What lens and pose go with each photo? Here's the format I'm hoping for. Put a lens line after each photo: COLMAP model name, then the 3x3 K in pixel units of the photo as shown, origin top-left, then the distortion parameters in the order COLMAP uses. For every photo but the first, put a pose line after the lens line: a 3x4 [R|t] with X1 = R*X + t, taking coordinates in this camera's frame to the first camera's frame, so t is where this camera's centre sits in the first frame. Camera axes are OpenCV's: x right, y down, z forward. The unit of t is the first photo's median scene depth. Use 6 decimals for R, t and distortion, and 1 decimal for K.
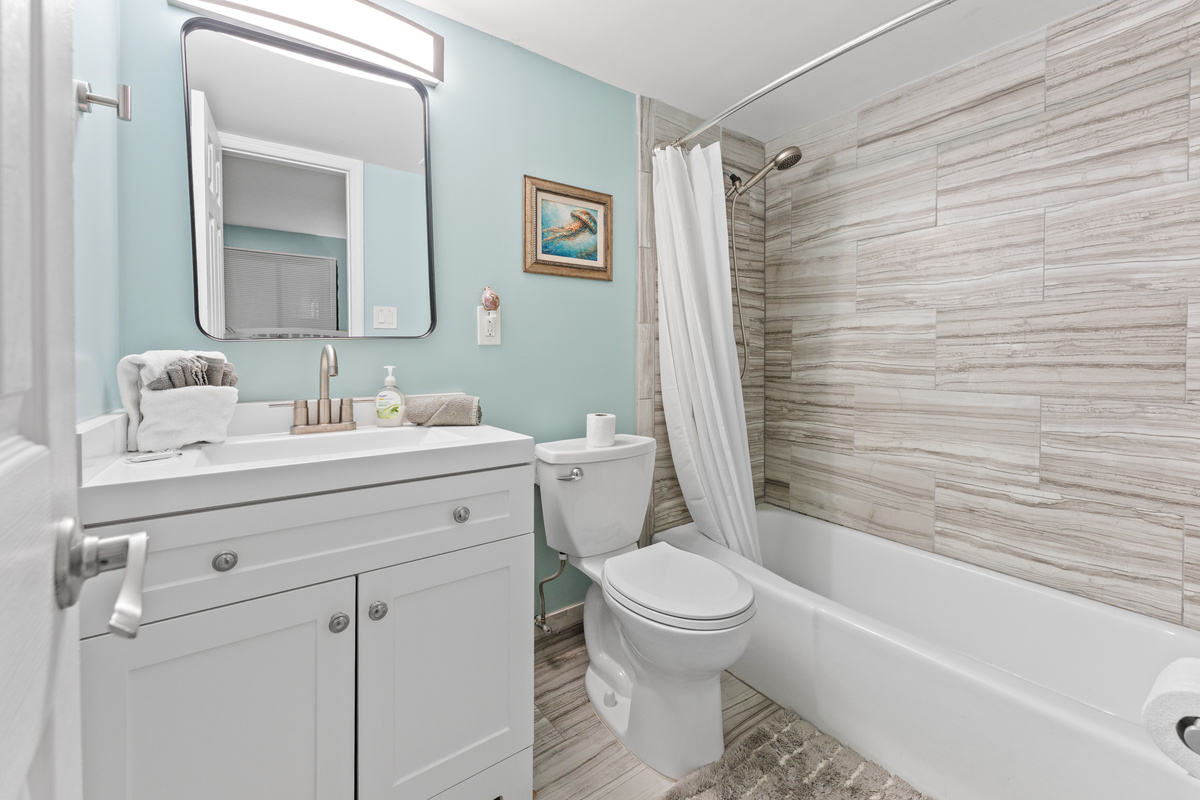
lens RADIAL K [[490.4, 0, 607.1], [0, 490.4, 361.5], [0, 0, 1]] dist [-0.000427, 0.000071]
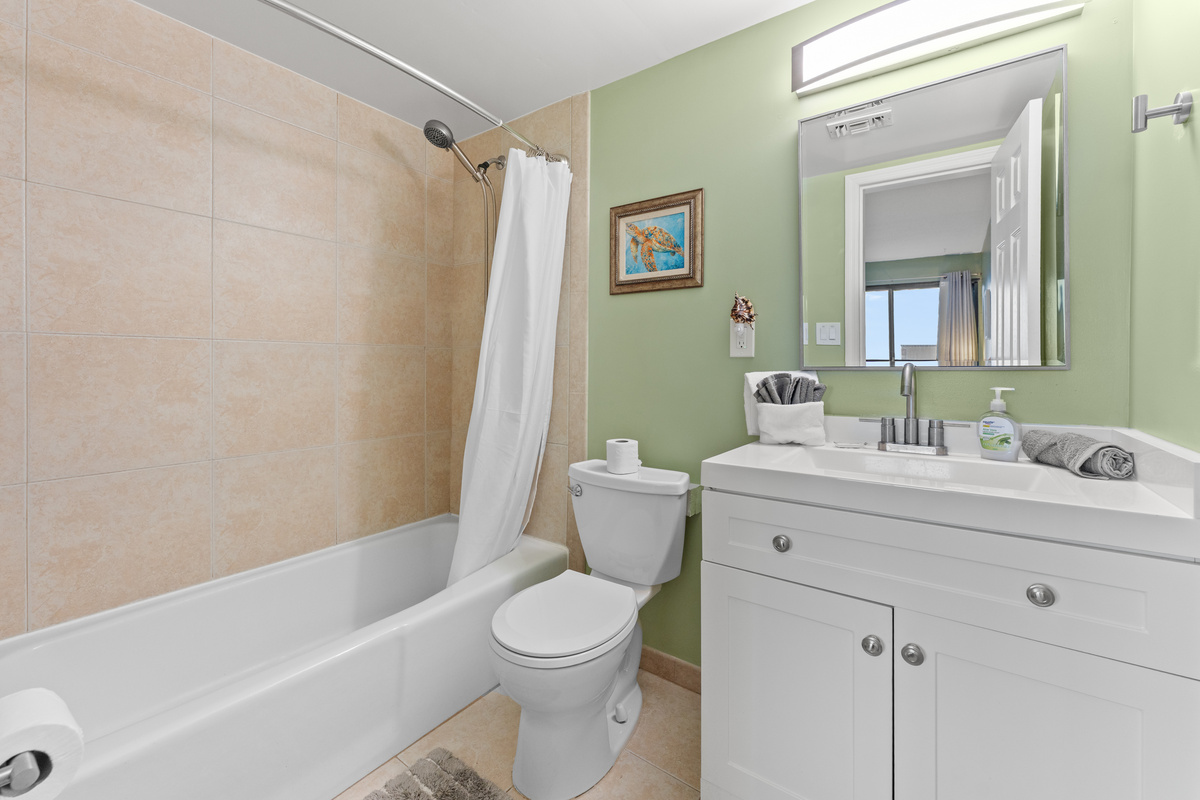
lens RADIAL K [[490.4, 0, 607.1], [0, 490.4, 361.5], [0, 0, 1]] dist [-0.000427, 0.000071]
pose [[0.400085, -0.011949, -0.916400, 0.085302], [-0.022388, 0.999489, -0.022807, -0.001363], [0.916205, 0.029641, 0.399613, 0.060115]]
